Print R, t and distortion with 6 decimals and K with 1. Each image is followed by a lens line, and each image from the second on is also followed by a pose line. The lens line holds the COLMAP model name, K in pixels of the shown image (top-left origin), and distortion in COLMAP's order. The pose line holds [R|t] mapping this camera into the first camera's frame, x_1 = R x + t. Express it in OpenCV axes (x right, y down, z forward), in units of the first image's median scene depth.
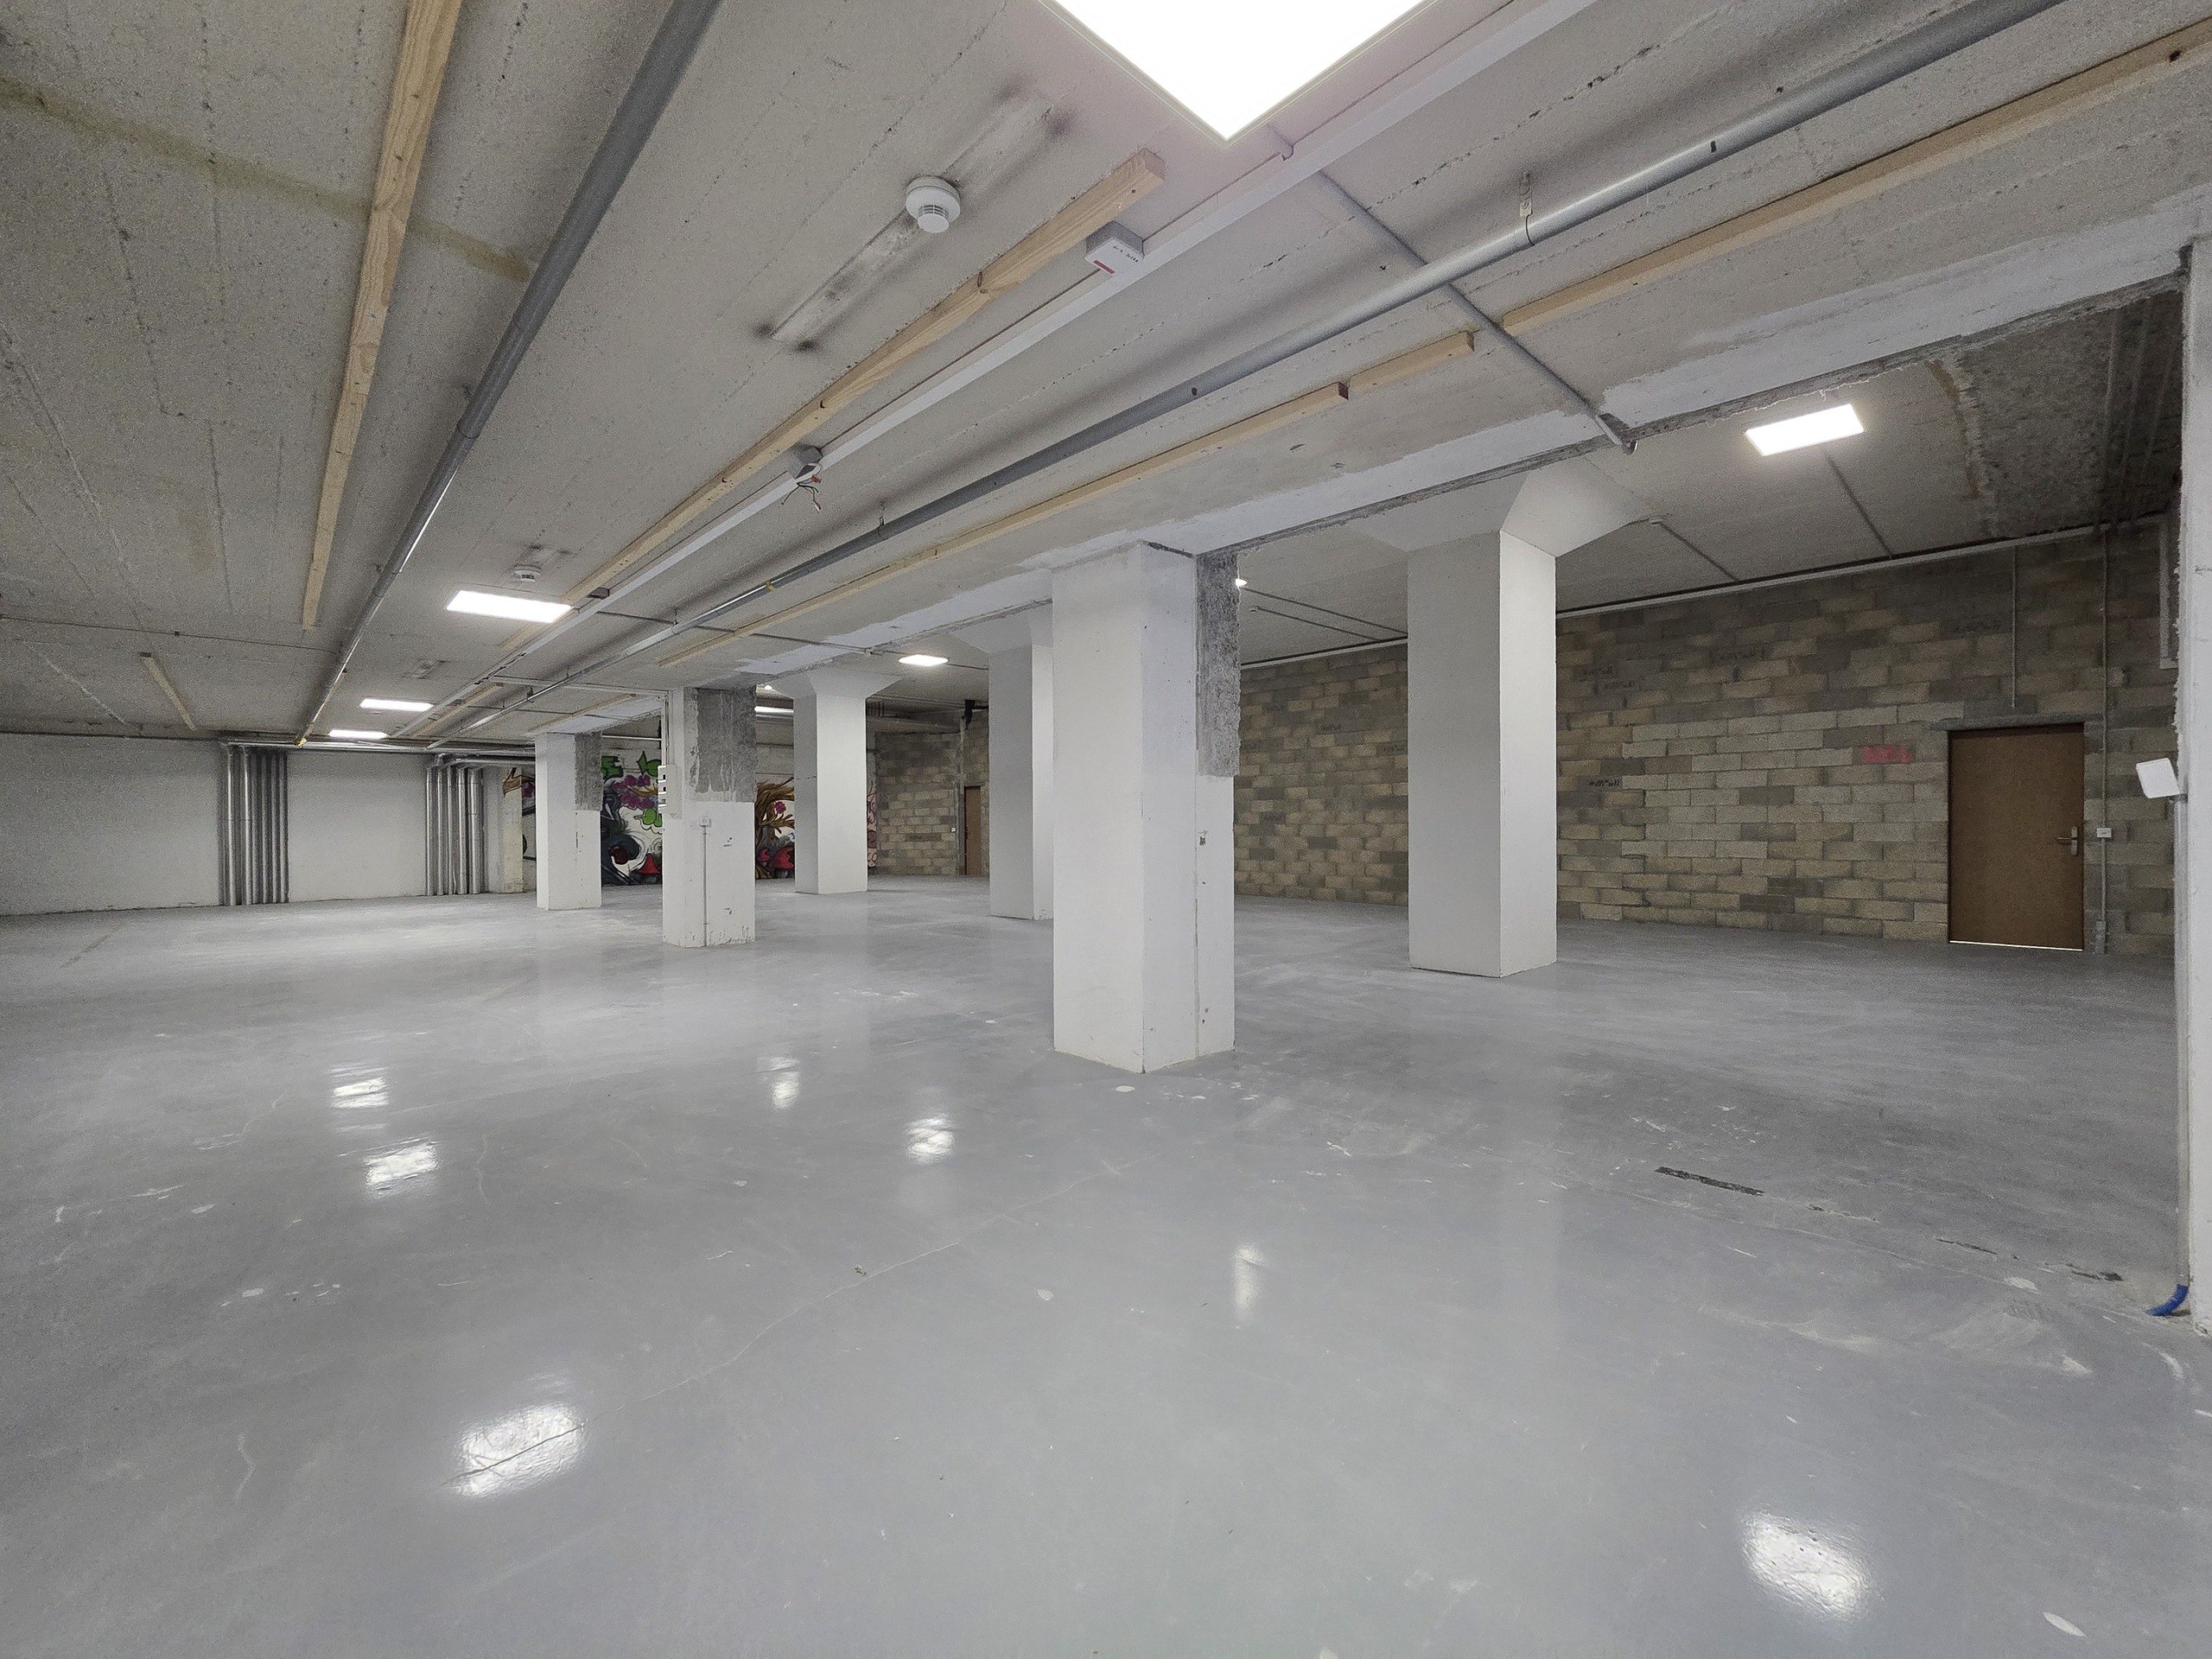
lens RADIAL K [[901.6, 0, 1114.7], [0, 901.6, 834.0], [0, 0, 1]] dist [0.000924, -0.000017]
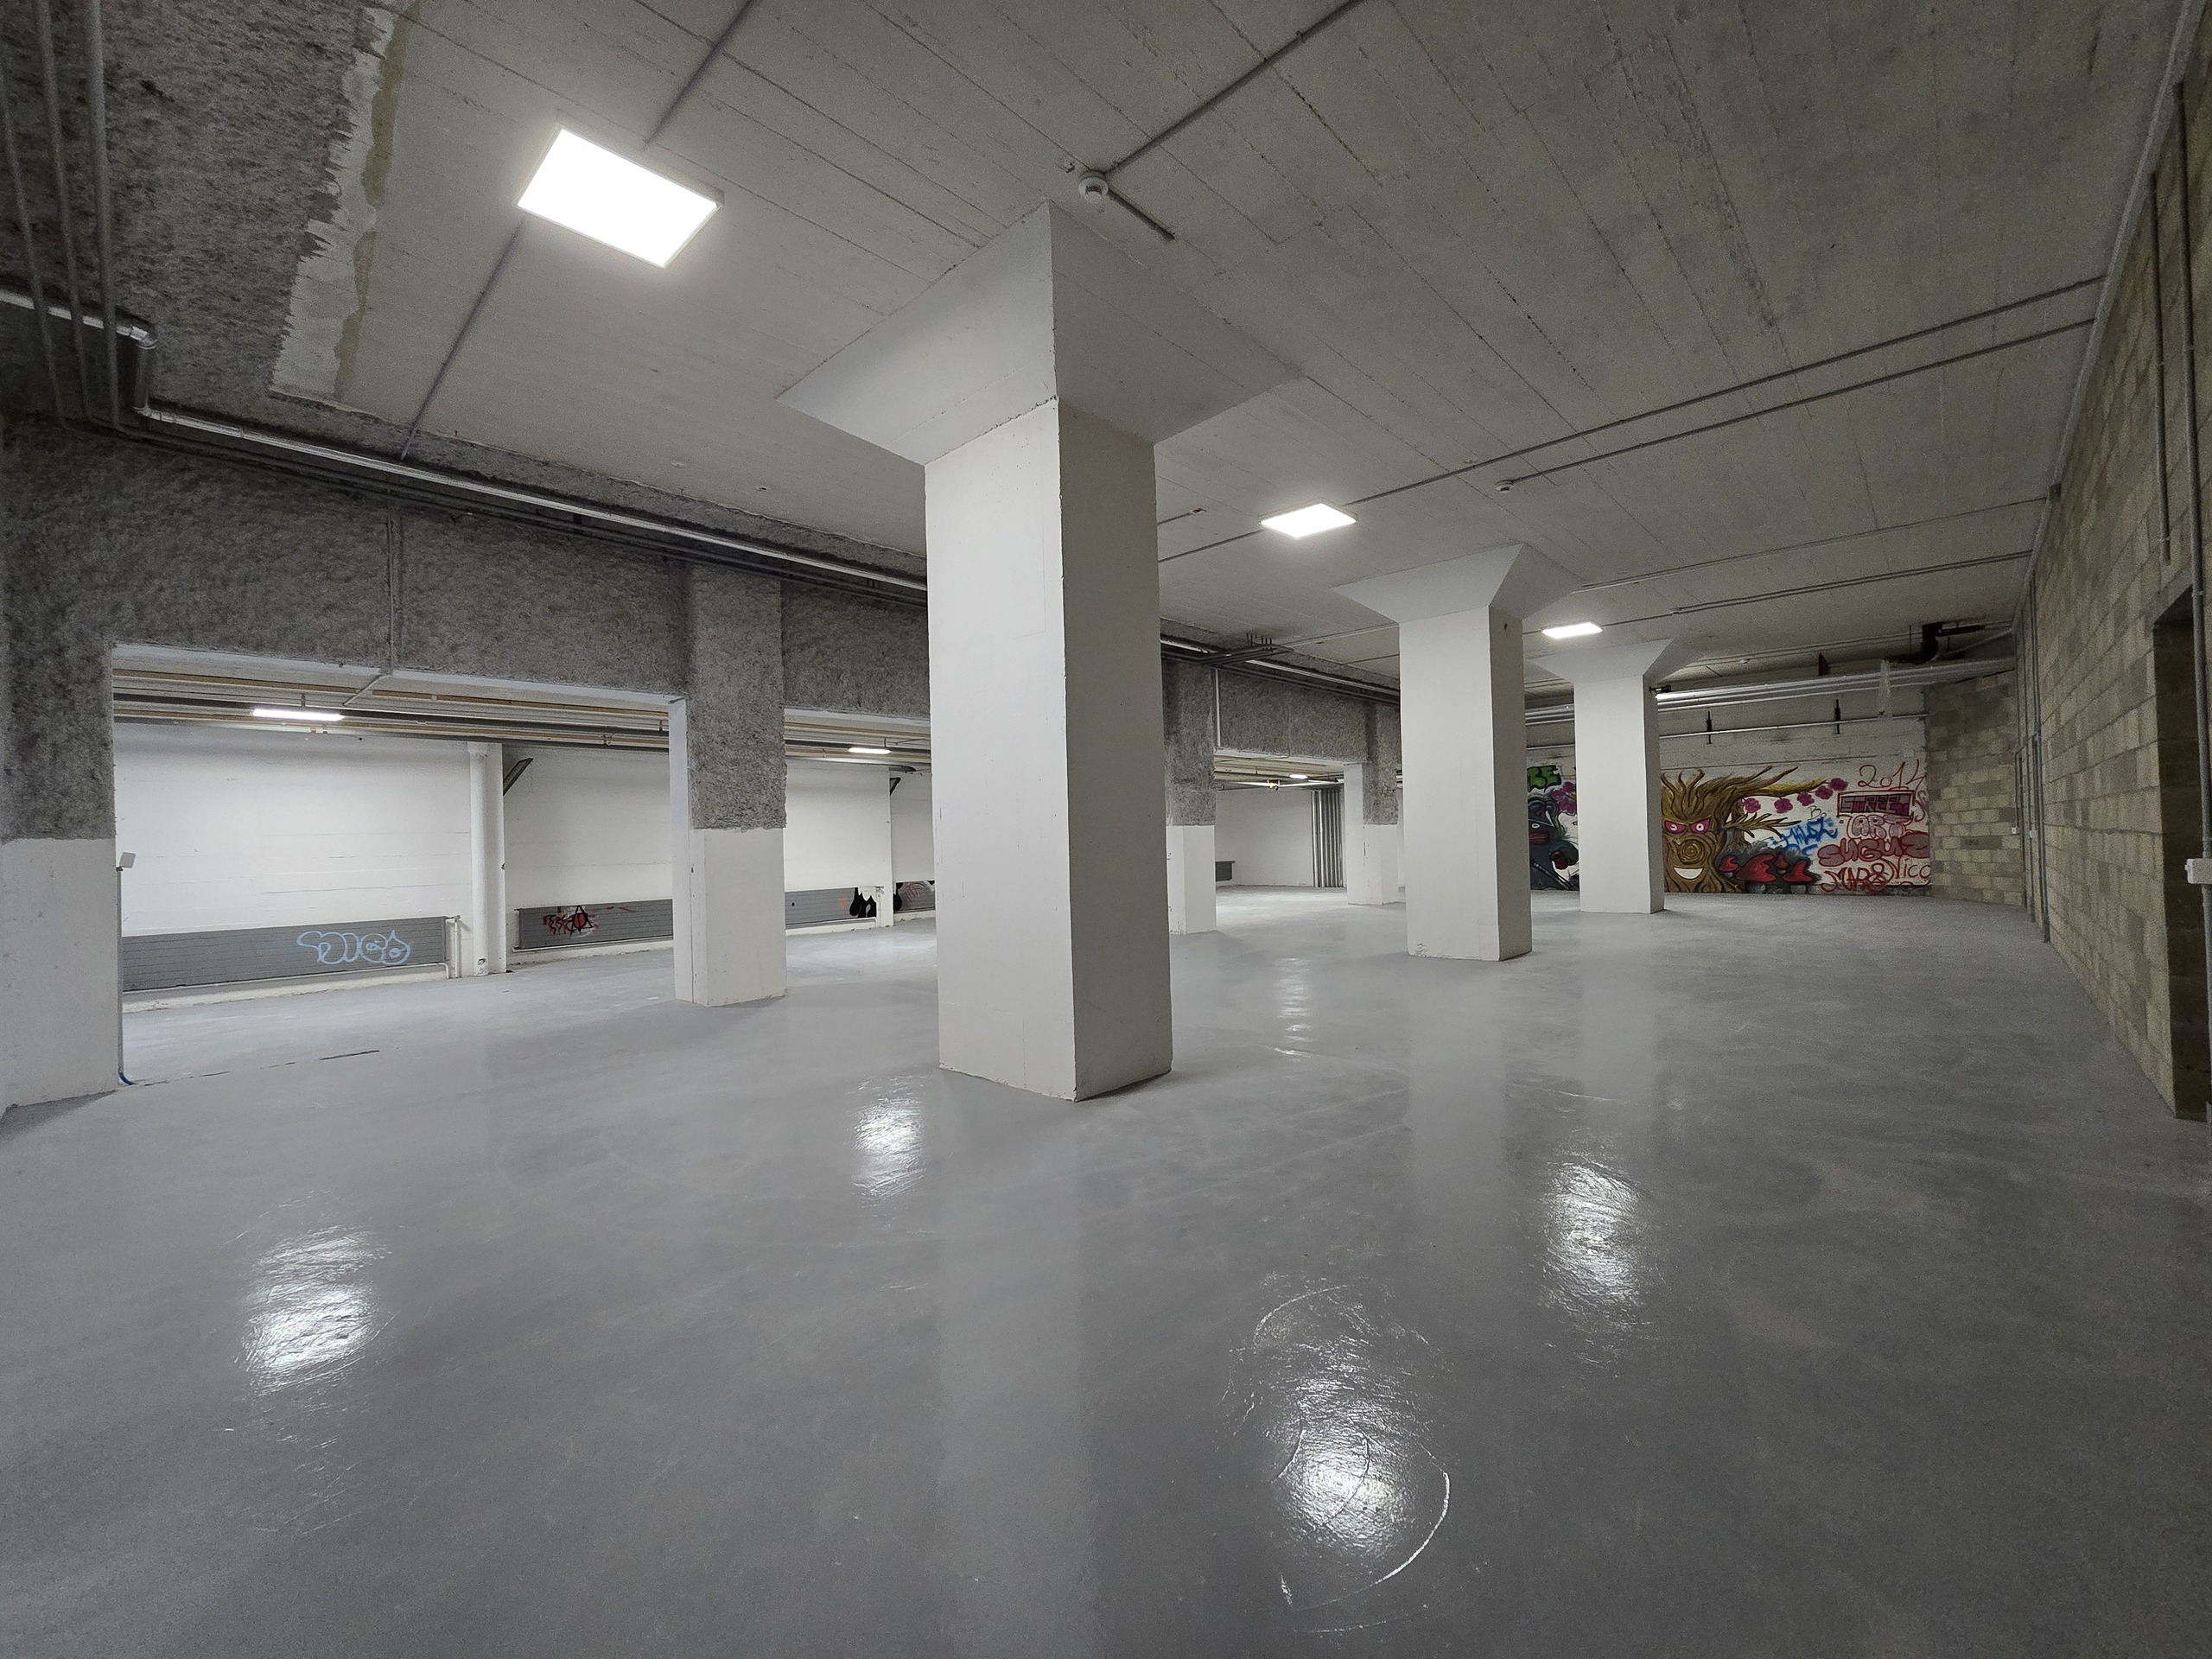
lens RADIAL K [[901.6, 0, 1107.2], [0, 901.6, 829.7], [0, 0, 1]] dist [0.000924, -0.000017]
pose [[0.057509, -0.009025, -0.998304, 0.453784], [0.013860, 0.999870, -0.008241, -0.010283], [0.998249, -0.013363, 0.057627, 0.424909]]
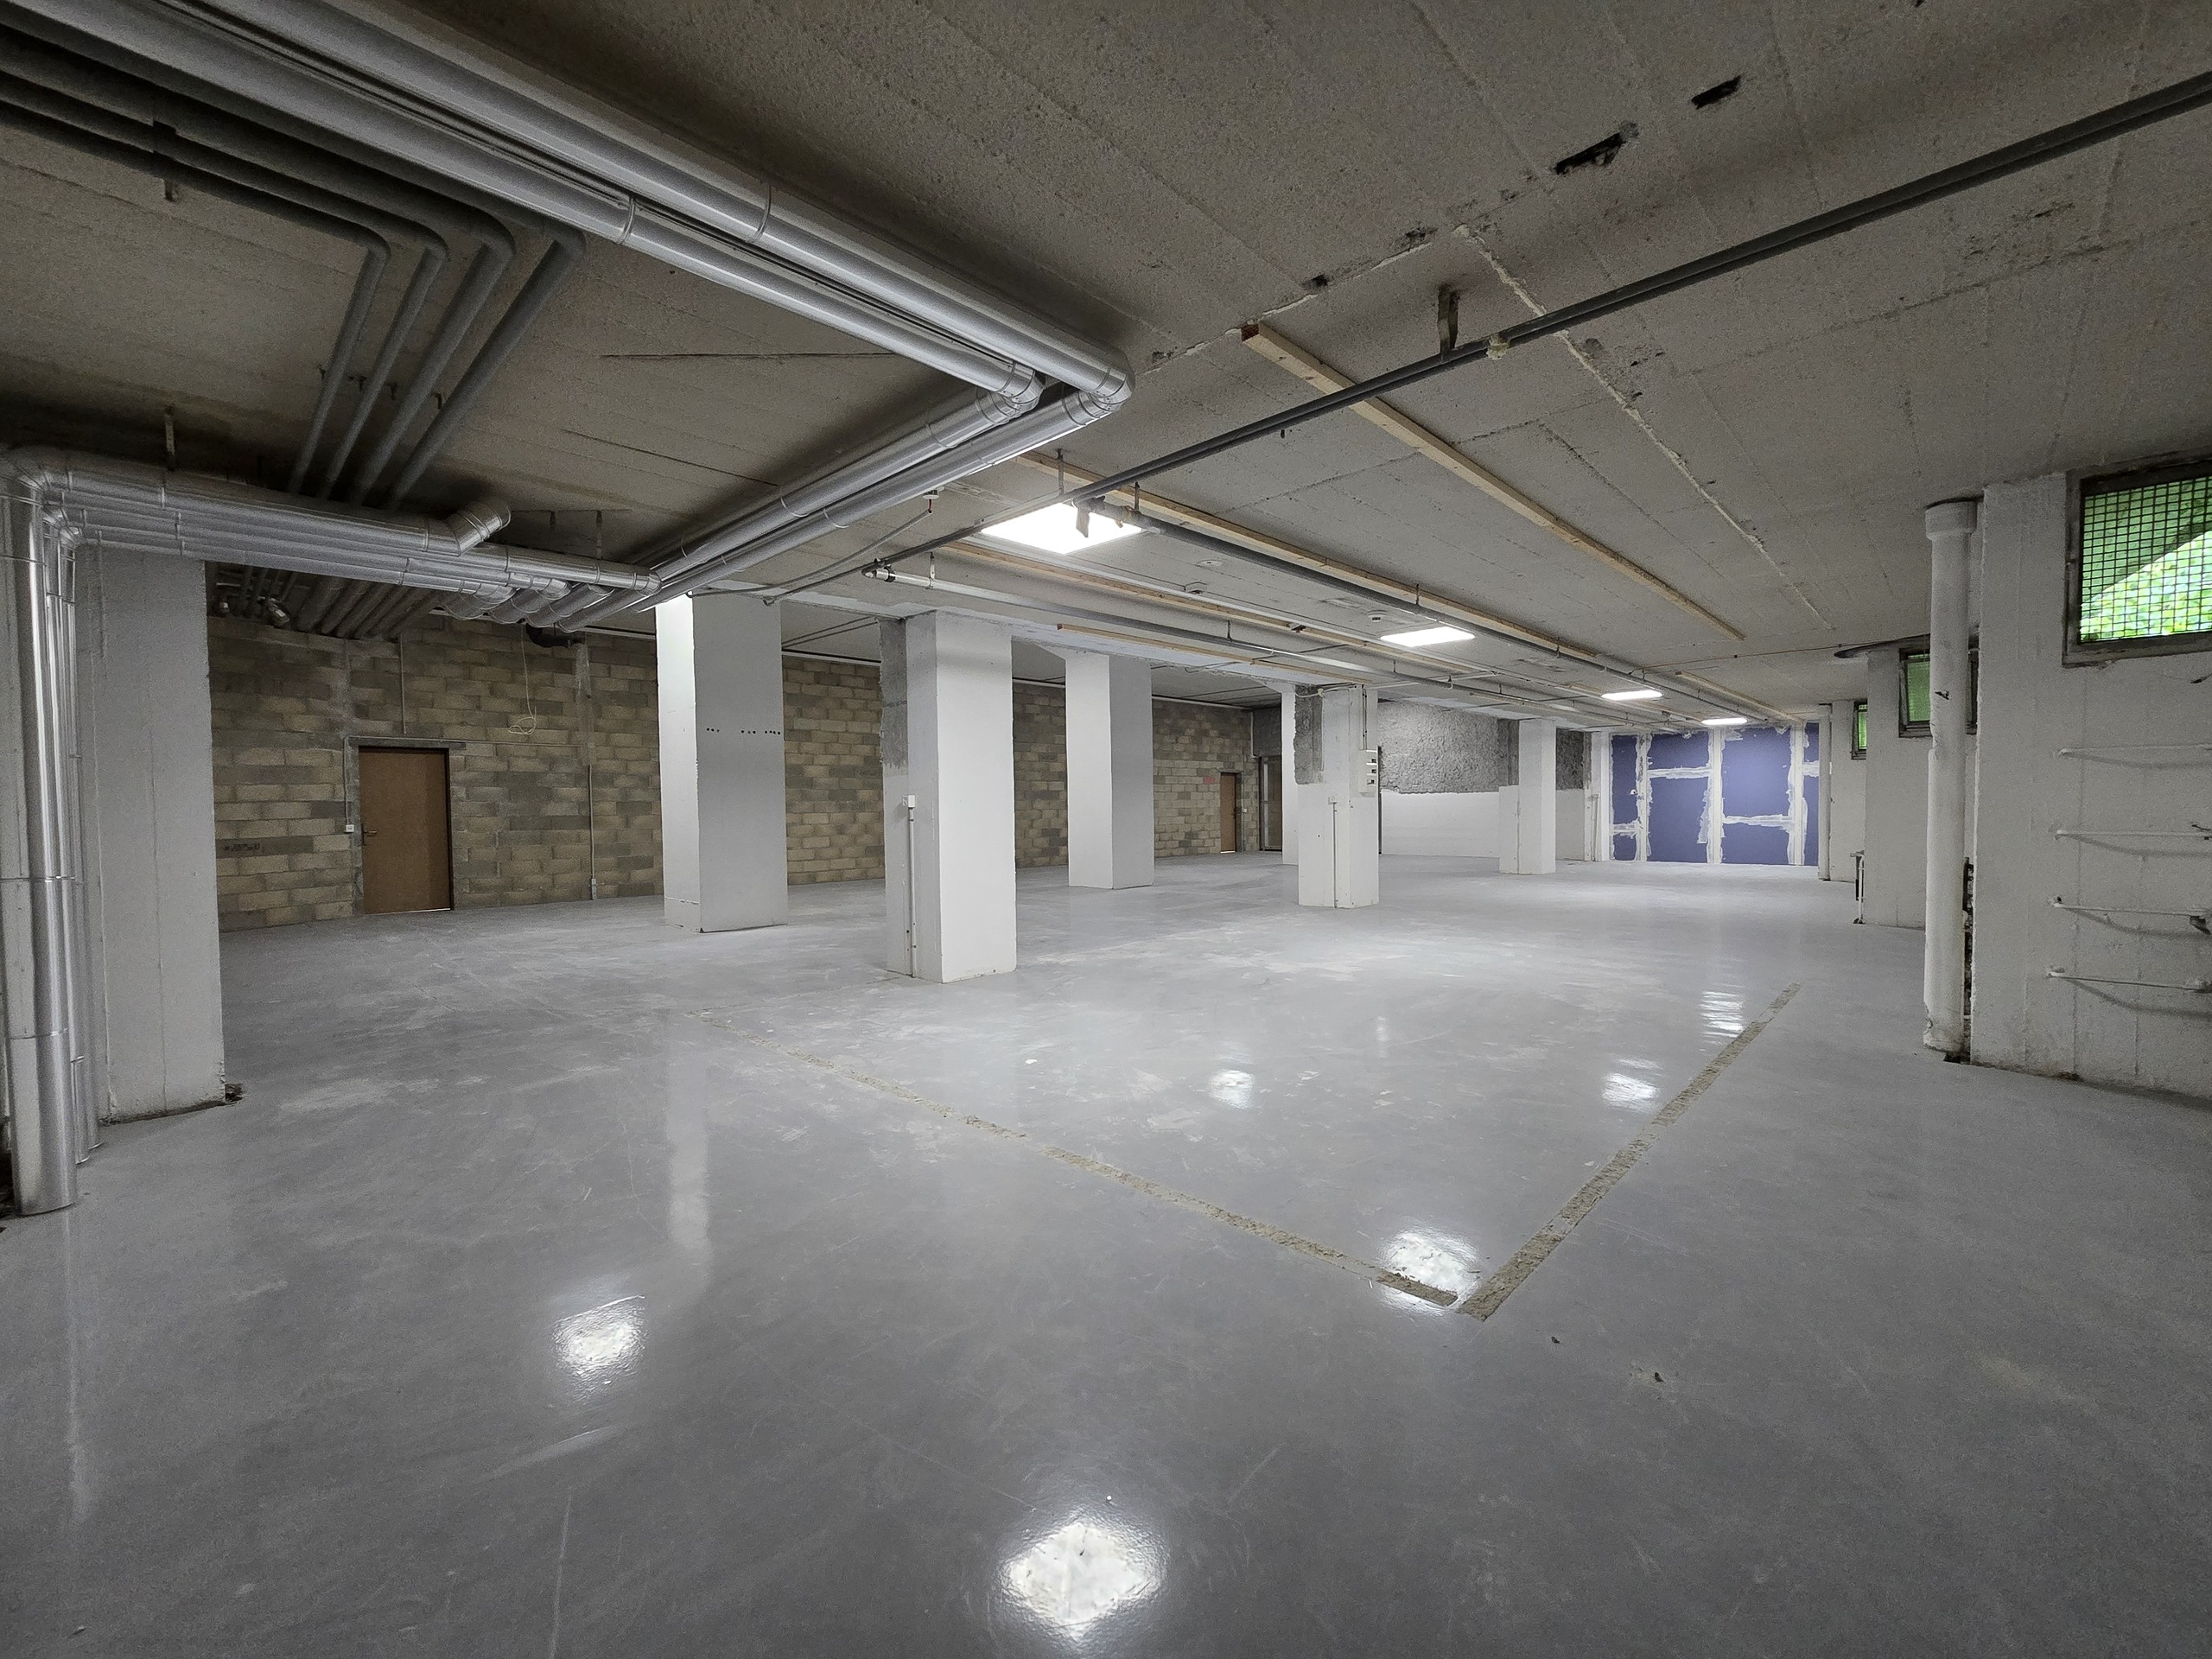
lens RADIAL K [[901.6, 0, 1109.4], [0, 901.6, 825.3], [0, 0, 1]] dist [0.000924, -0.000017]
pose [[-0.038250, -0.026961, 0.998904, -0.828031], [0.011913, 0.999553, 0.027435, -0.017848], [-0.999197, 0.012950, -0.037912, 0.693004]]
